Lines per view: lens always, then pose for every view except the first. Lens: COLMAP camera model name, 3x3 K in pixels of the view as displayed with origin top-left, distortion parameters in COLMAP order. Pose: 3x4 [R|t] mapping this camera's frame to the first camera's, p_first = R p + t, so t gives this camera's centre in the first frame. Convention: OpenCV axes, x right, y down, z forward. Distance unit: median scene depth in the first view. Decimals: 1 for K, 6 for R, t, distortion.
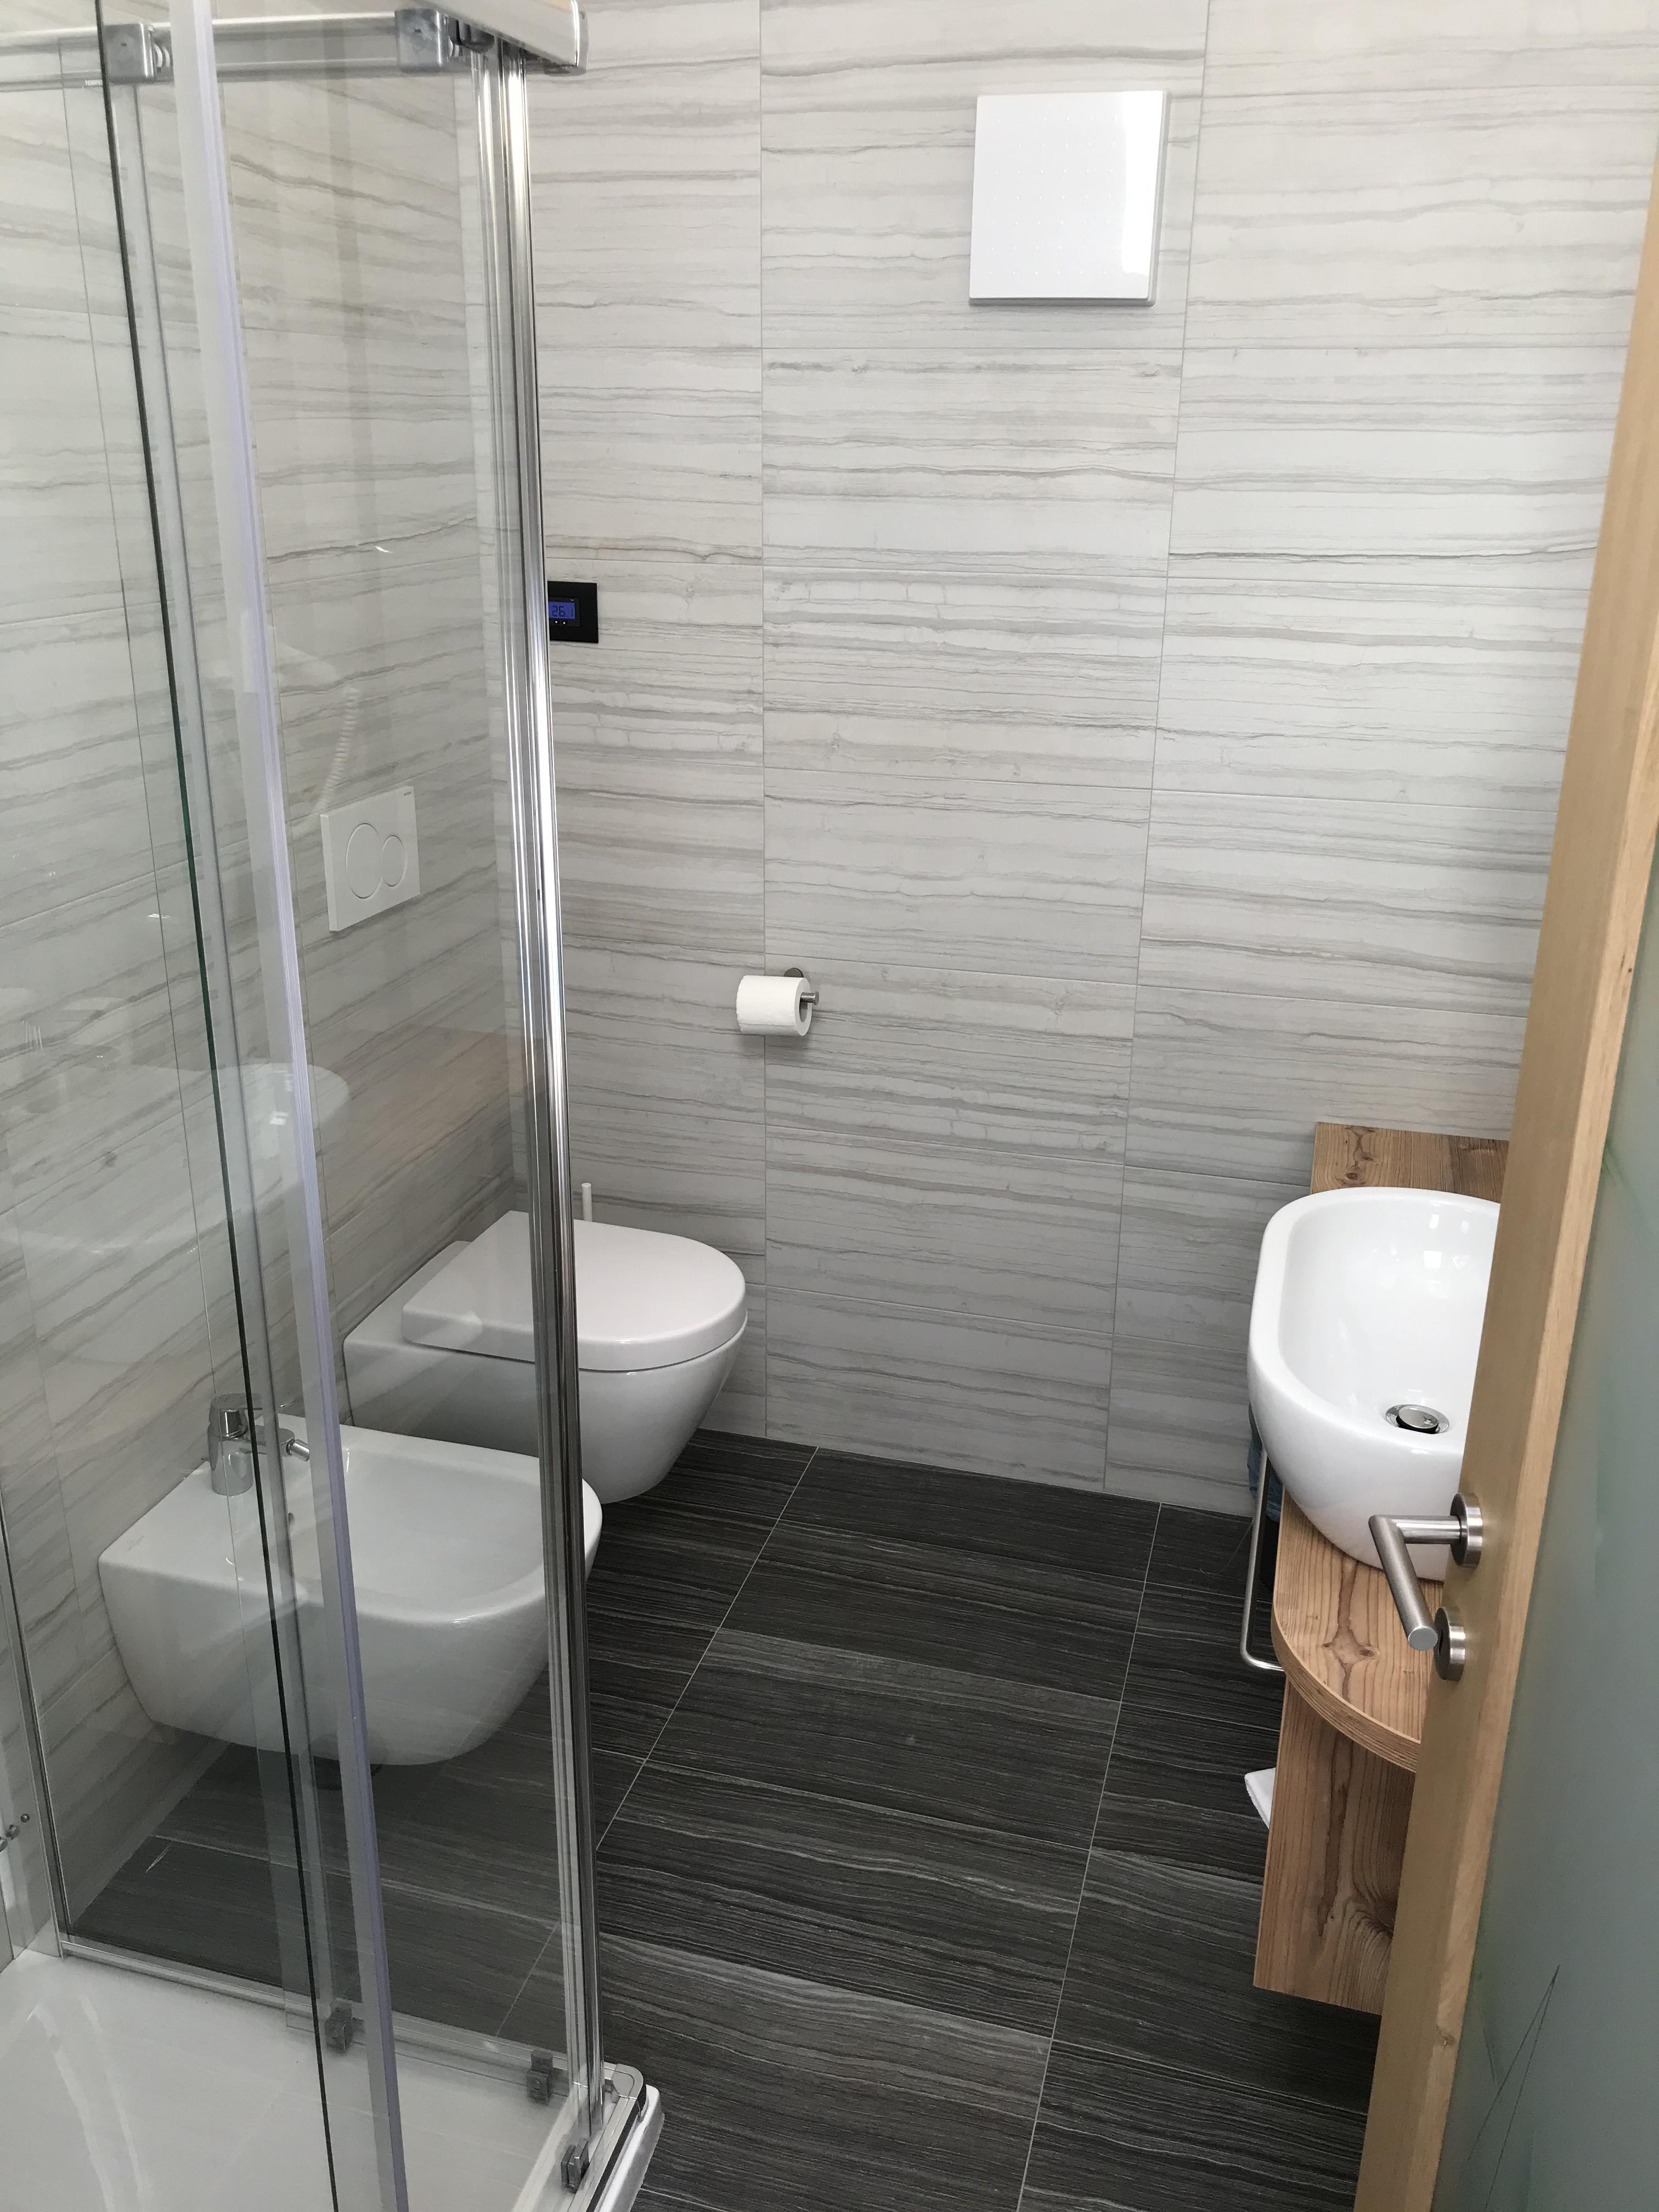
lens RADIAL K [[1838.4, 0, 830.4], [0, 1838.4, 1121.6], [0, 0, 1]] dist [0.000038, -0.002712]
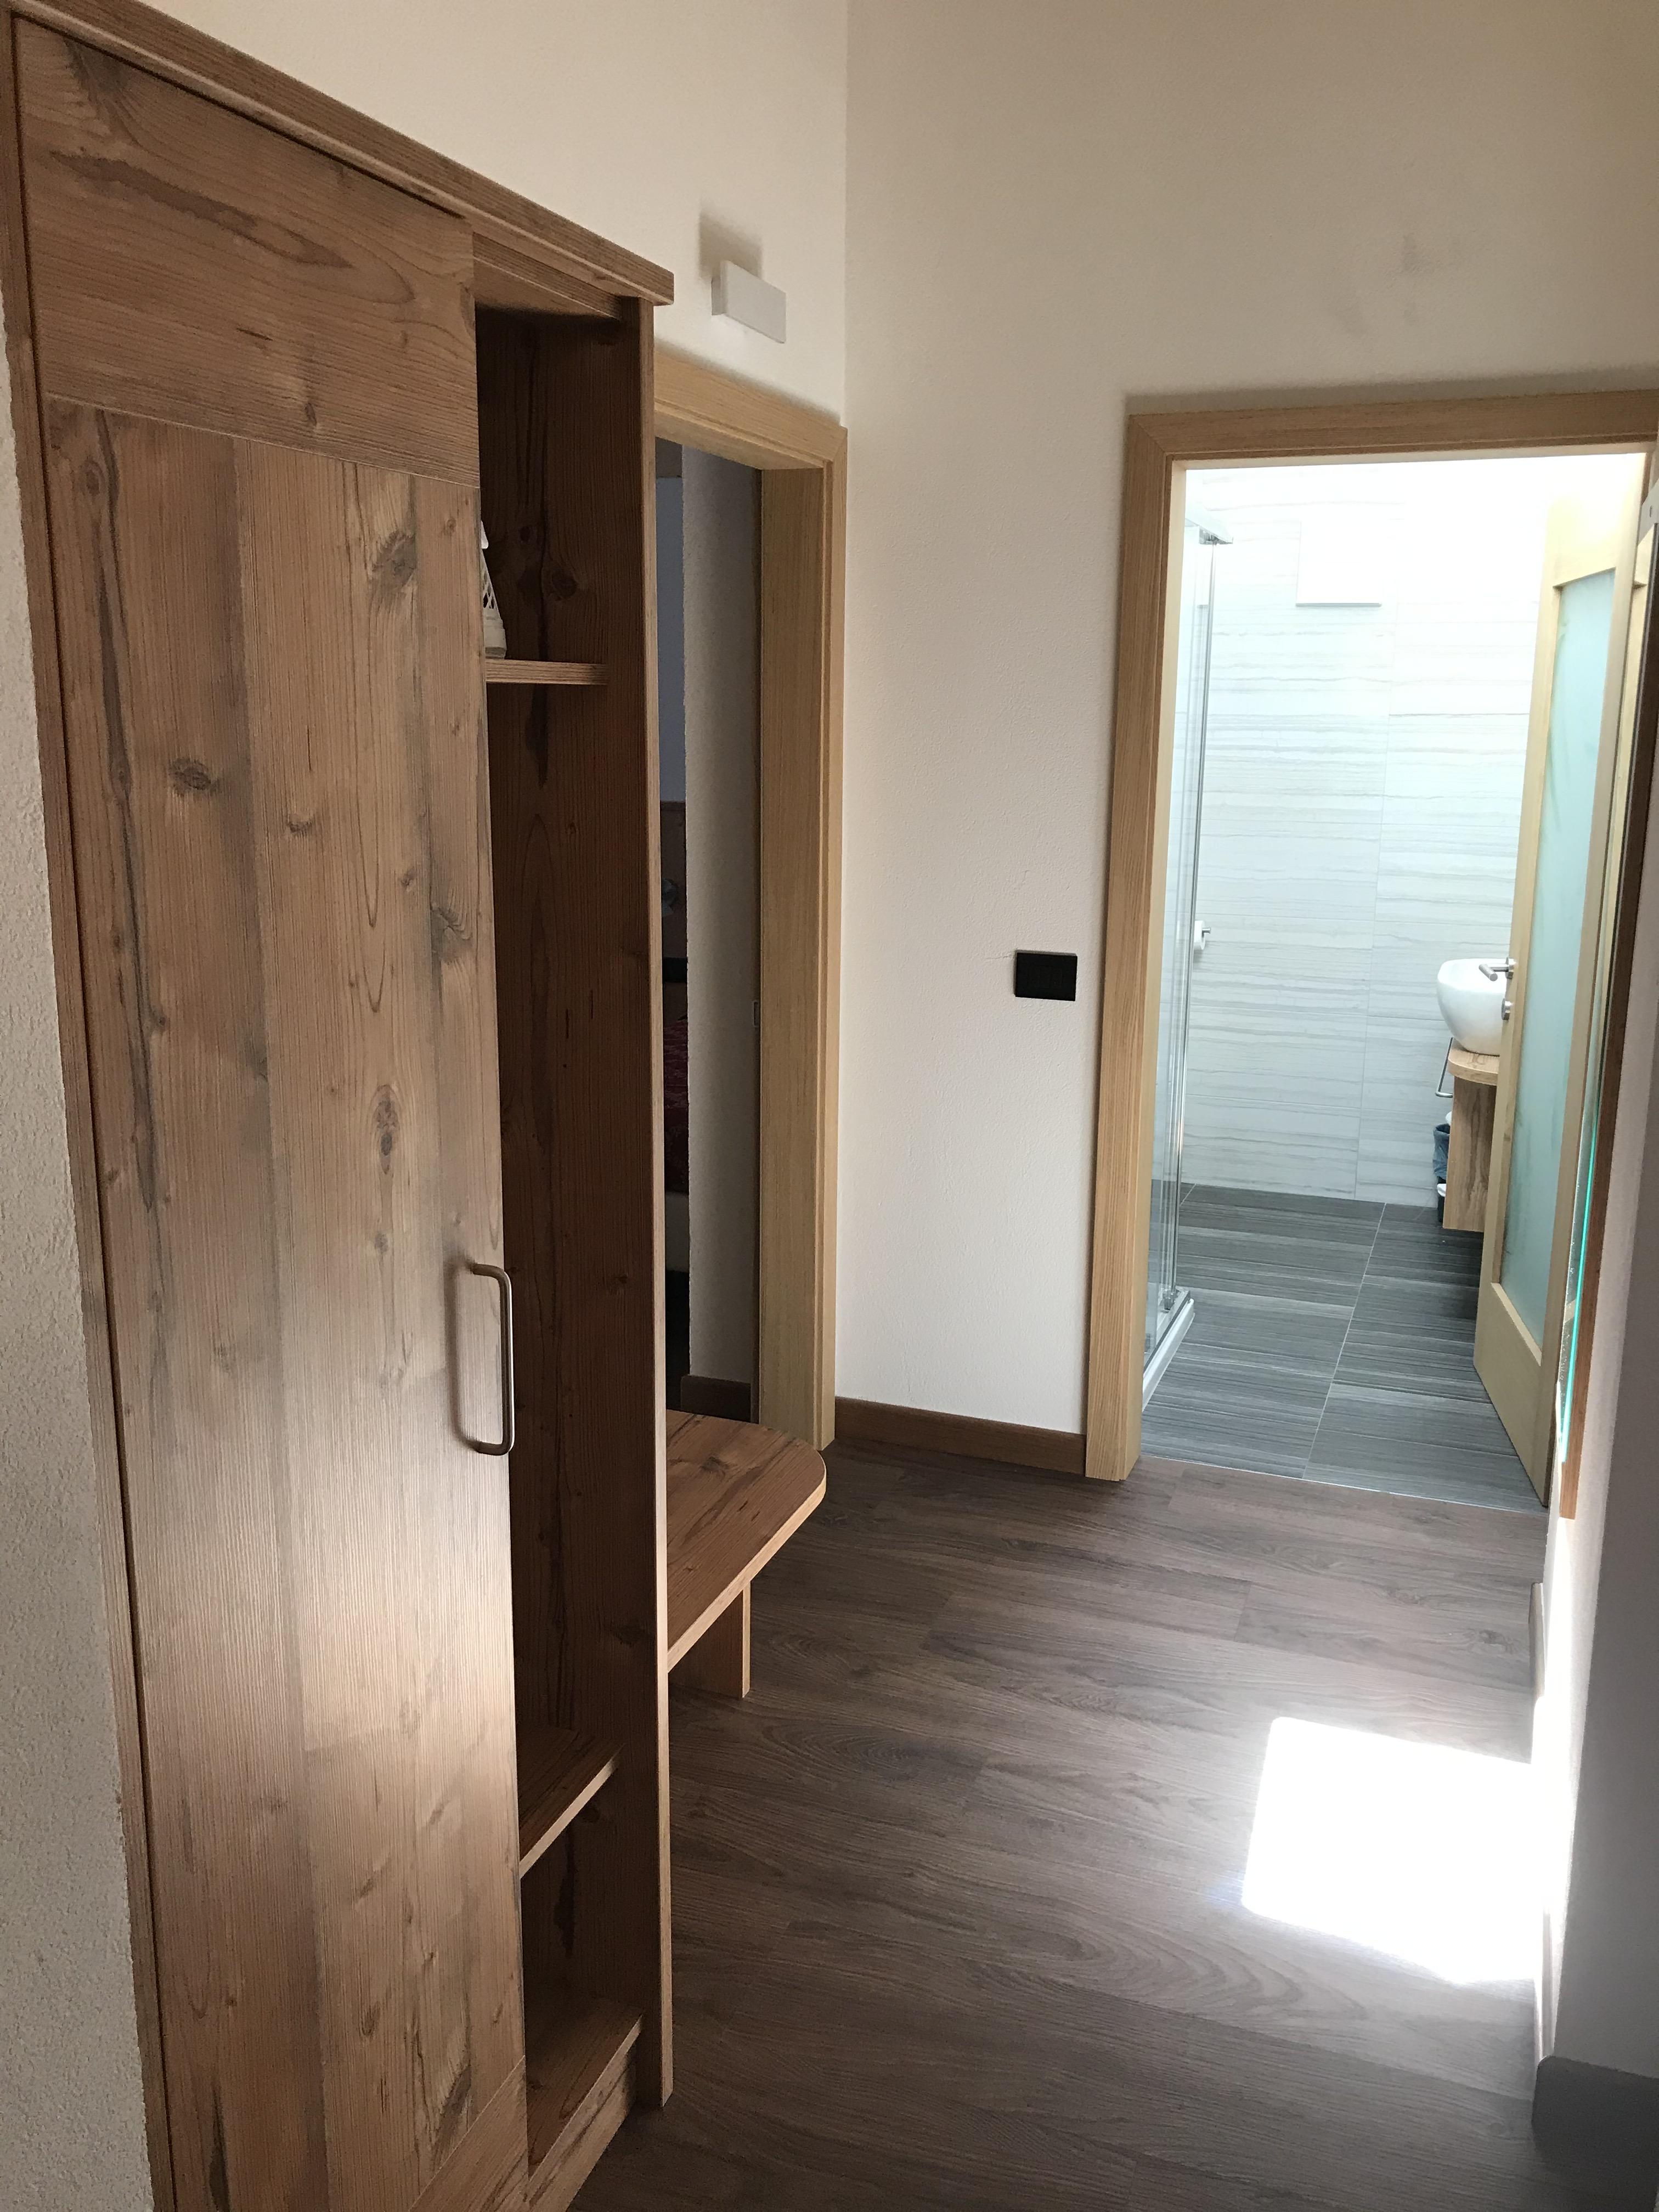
lens RADIAL K [[1838.4, 0, 823.5], [0, 1838.4, 1093.4], [0, 0, 1]] dist [0.000038, -0.002712]
pose [[0.995988, 0.019940, -0.087235, -0.262361], [-0.033008, 0.987978, -0.151028, 0.447188], [0.083175, 0.153301, 0.984673, -1.040921]]
